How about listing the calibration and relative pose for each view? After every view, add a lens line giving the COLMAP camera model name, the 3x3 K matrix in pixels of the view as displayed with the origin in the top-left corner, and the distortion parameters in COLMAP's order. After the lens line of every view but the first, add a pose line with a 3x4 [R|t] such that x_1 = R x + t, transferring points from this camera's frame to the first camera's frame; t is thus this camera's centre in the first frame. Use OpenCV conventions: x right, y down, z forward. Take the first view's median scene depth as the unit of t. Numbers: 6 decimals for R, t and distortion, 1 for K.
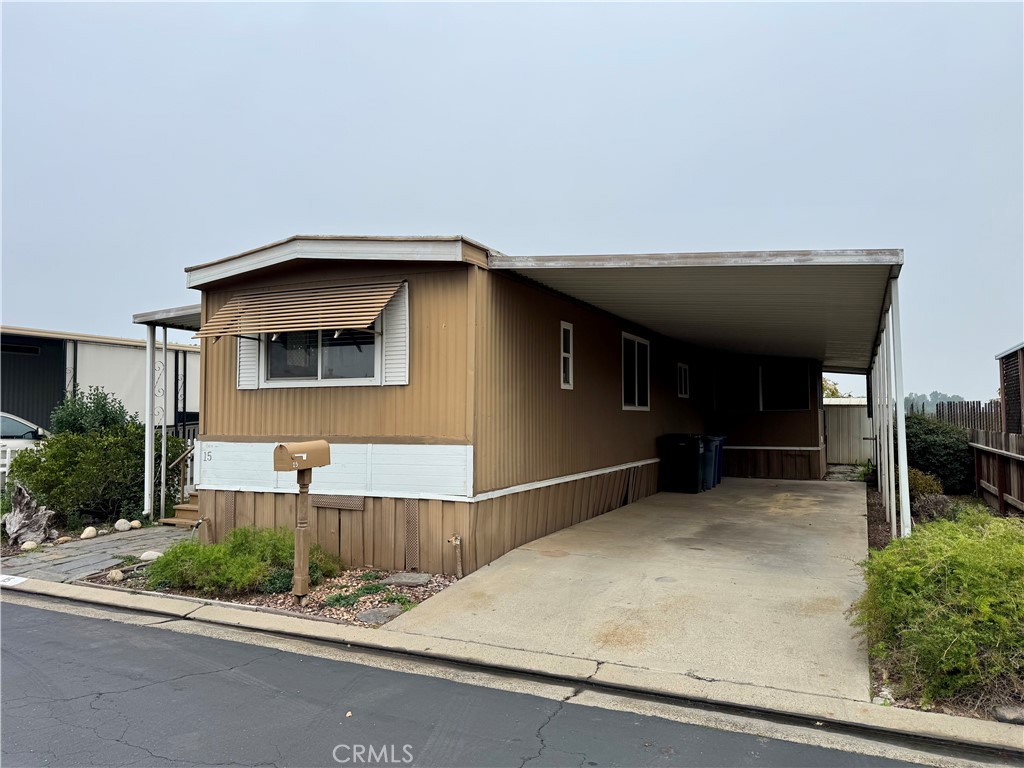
lens RADIAL K [[718.6, 0, 516.4], [0, 718.6, 380.6], [0, 0, 1]] dist [0.105337, -0.148880]
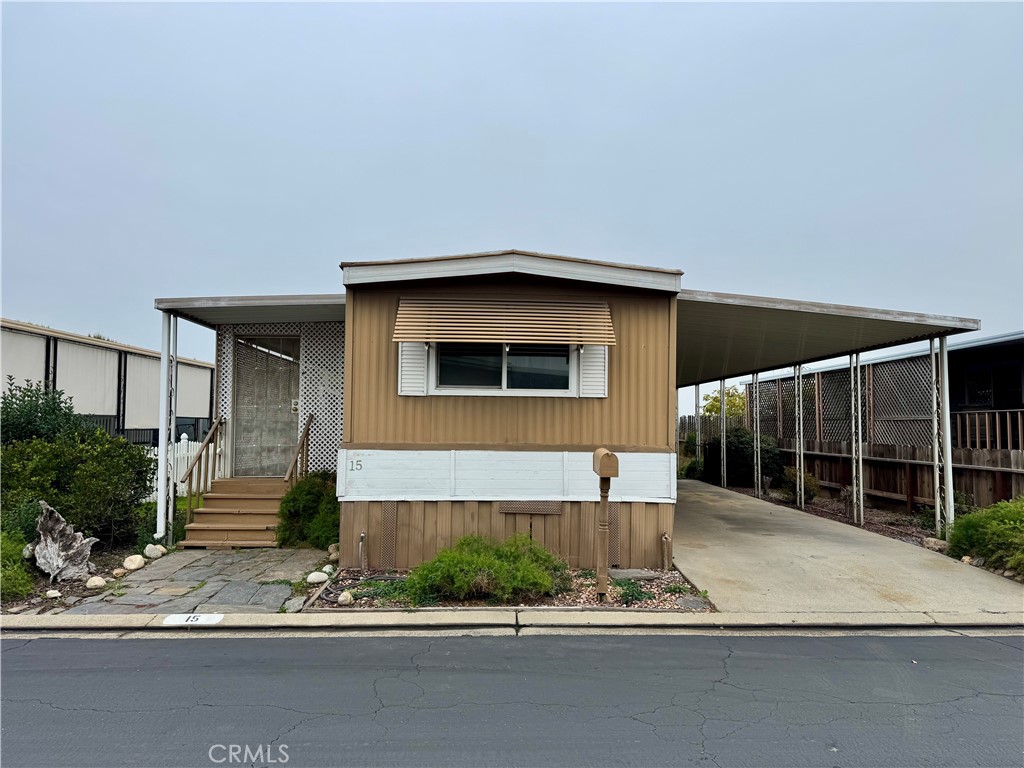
lens RADIAL K [[718.6, 0, 516.4], [0, 718.6, 380.6], [0, 0, 1]] dist [0.105337, -0.148880]
pose [[0.882715, 0.041020, 0.468115, -0.762675], [-0.037425, 0.999155, -0.016982, 0.003478], [-0.468416, -0.002529, 0.883505, 0.096176]]
